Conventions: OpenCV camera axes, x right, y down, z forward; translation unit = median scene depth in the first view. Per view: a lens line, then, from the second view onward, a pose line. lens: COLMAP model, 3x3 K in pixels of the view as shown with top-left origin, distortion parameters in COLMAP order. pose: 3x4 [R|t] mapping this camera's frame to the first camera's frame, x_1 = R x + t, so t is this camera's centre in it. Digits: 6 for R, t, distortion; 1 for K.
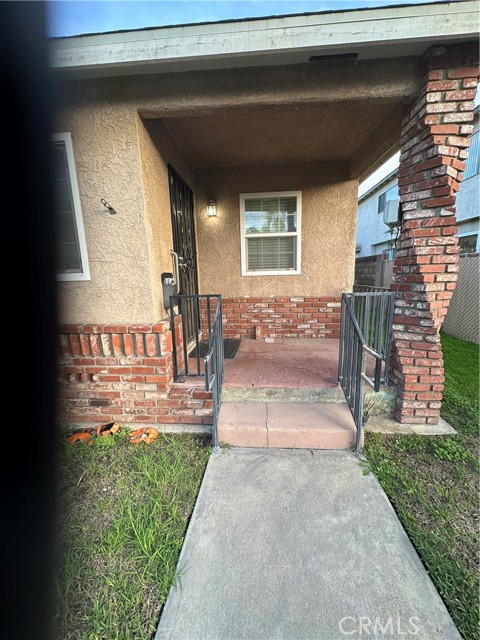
lens RADIAL K [[255.7, 0, 240.9], [0, 255.7, 318.7], [0, 0, 1]] dist [-0.000851, -0.000106]
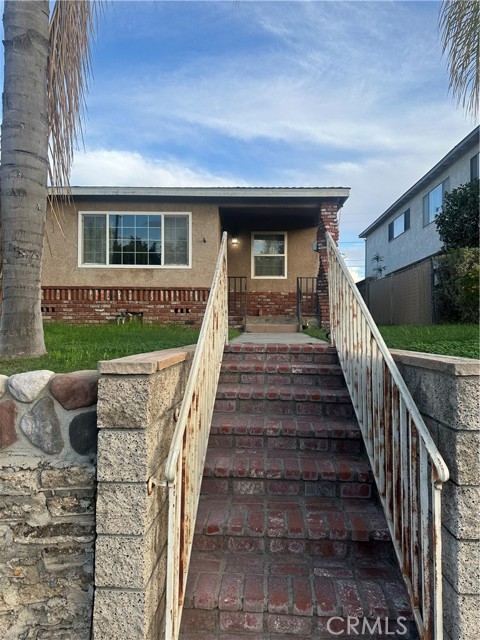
lens RADIAL K [[451.5, 0, 239.9], [0, 451.5, 319.7], [0, 0, 1]] dist [0.036653, -0.024031]
pose [[0.998756, 0.032949, 0.037418, -0.166803], [-0.025072, 0.980623, -0.194294, 0.652240], [-0.043095, 0.193114, 0.980230, -1.771596]]
